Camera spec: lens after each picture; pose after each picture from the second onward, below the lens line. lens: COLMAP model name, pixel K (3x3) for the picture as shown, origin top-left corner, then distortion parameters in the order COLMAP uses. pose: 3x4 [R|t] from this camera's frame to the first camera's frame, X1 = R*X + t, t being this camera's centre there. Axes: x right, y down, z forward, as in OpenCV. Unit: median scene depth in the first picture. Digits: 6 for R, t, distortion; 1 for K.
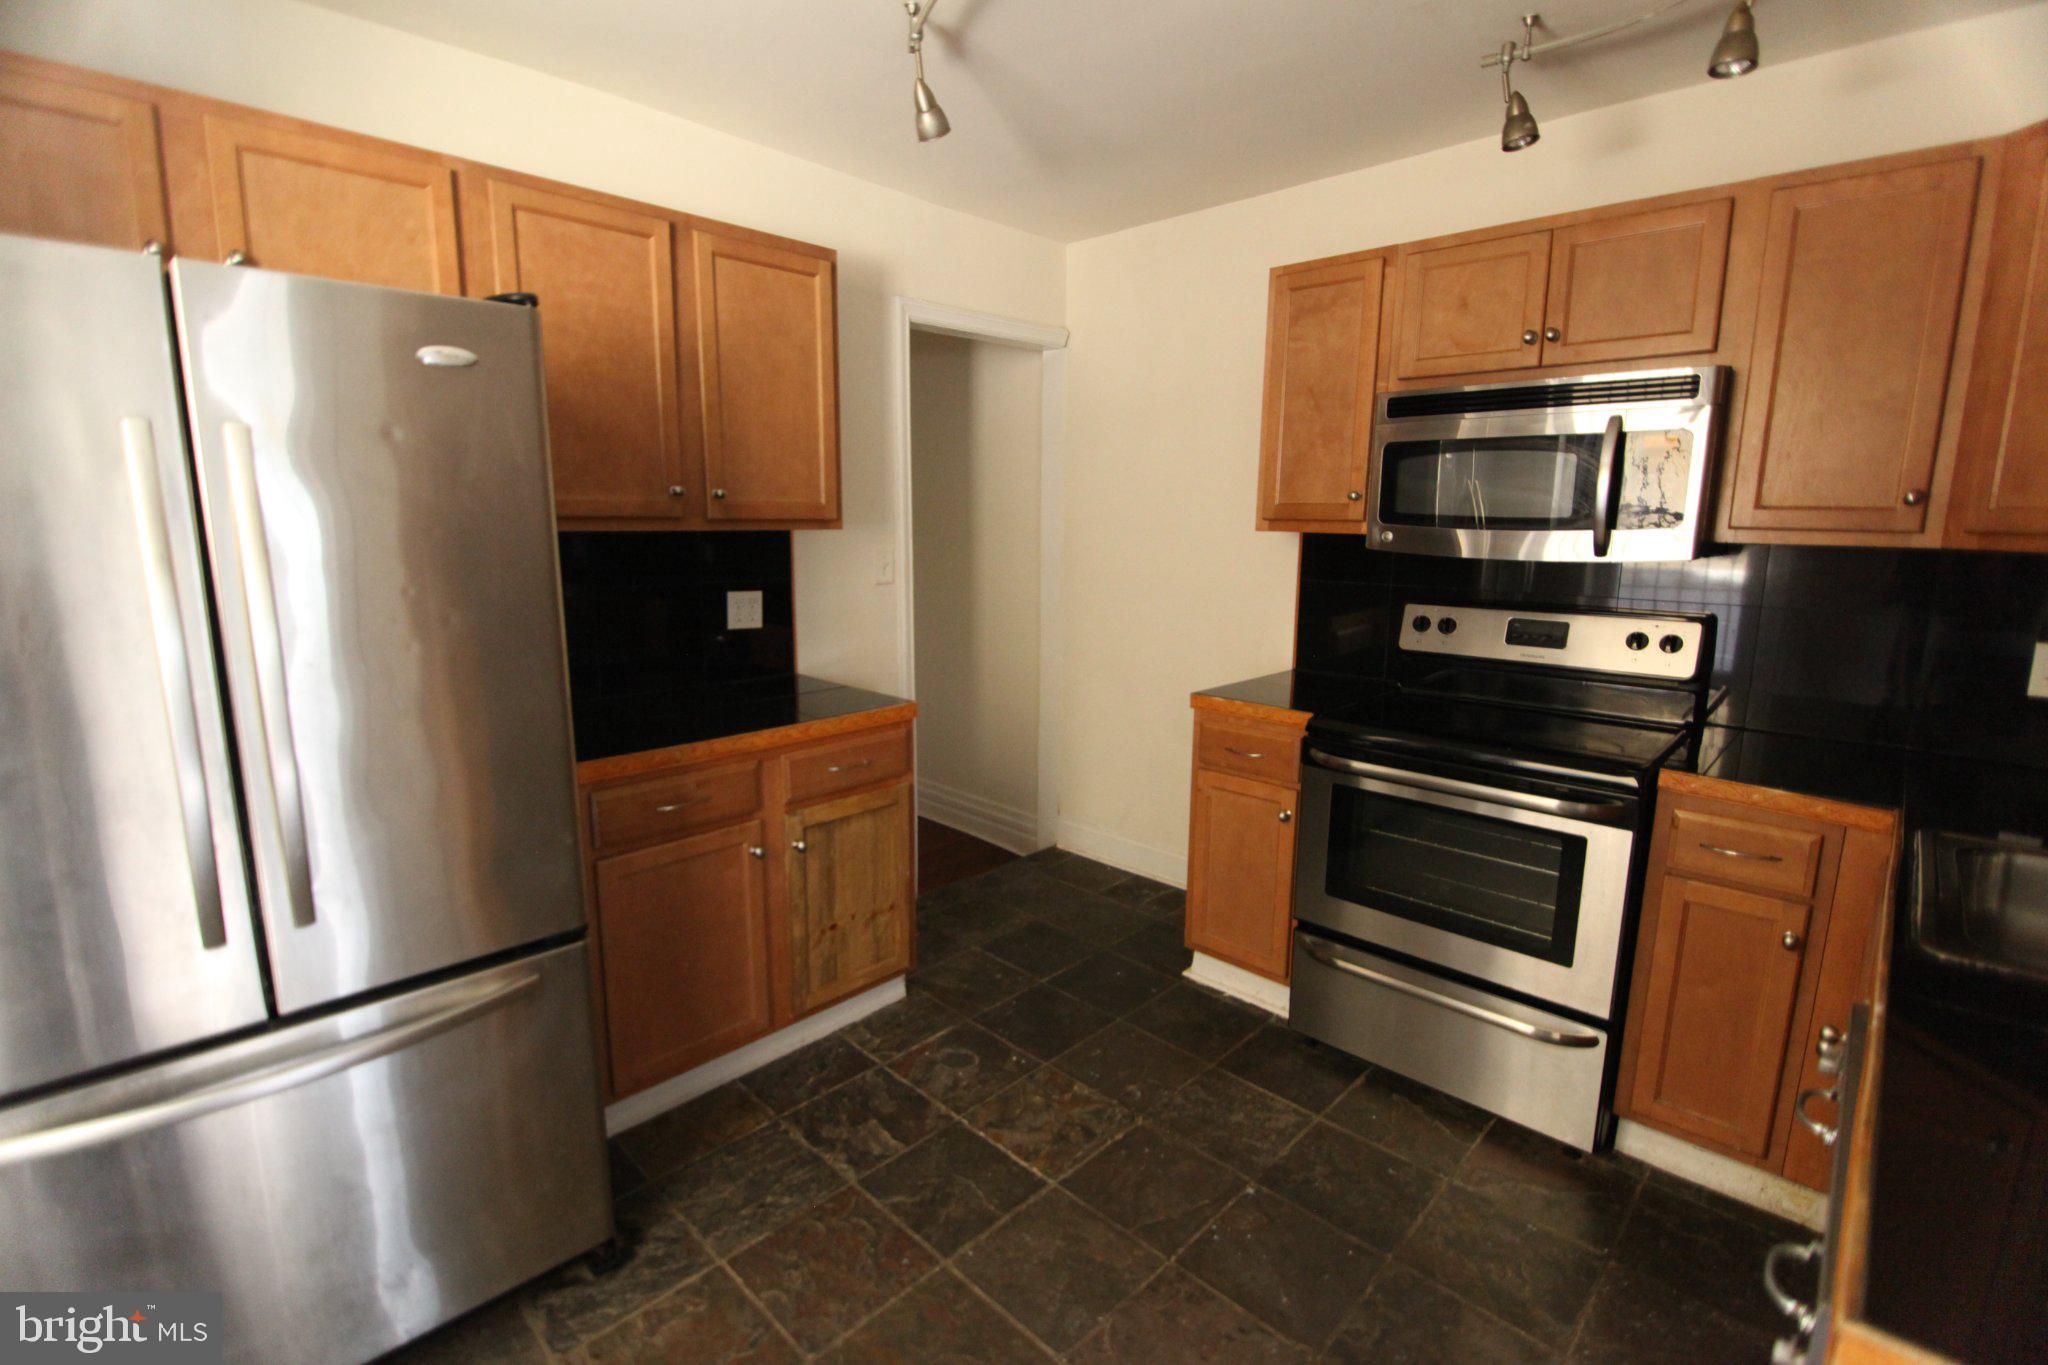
lens RADIAL K [[922.6, 0, 1025.3], [0, 922.6, 681.4], [0, 0, 1]] dist [-0.014703, -0.001661]
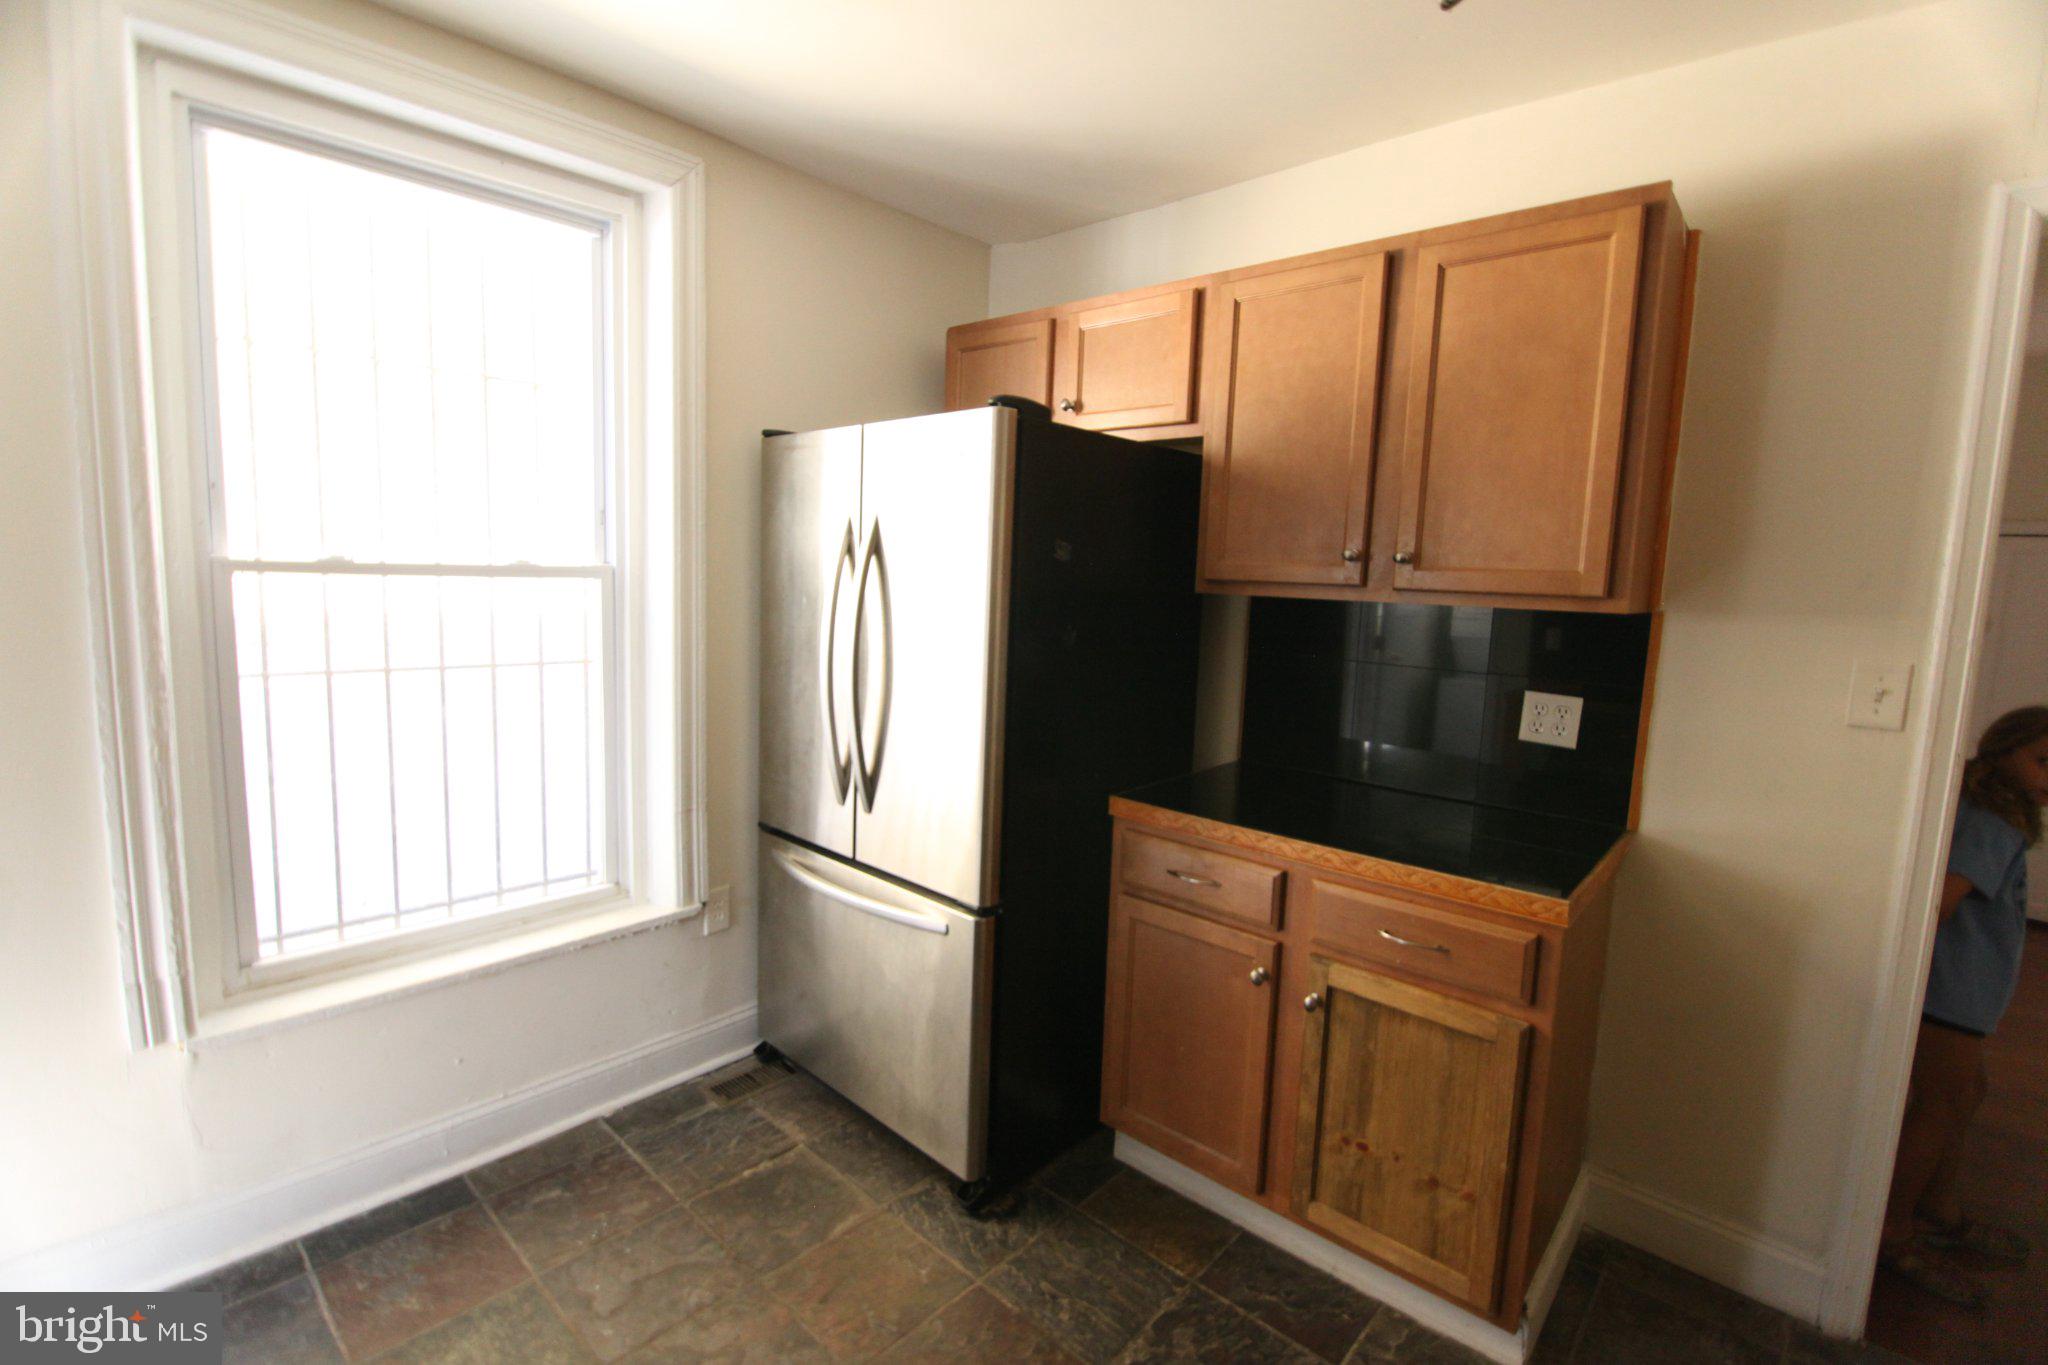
lens RADIAL K [[922.6, 0, 1026.4], [0, 922.6, 676.0], [0, 0, 1]] dist [-0.014703, -0.001661]
pose [[0.024729, 0.104521, -0.994215, 0.468709], [-0.211214, 0.972615, 0.096997, -0.108399], [0.977127, 0.207593, 0.046128, 0.641101]]
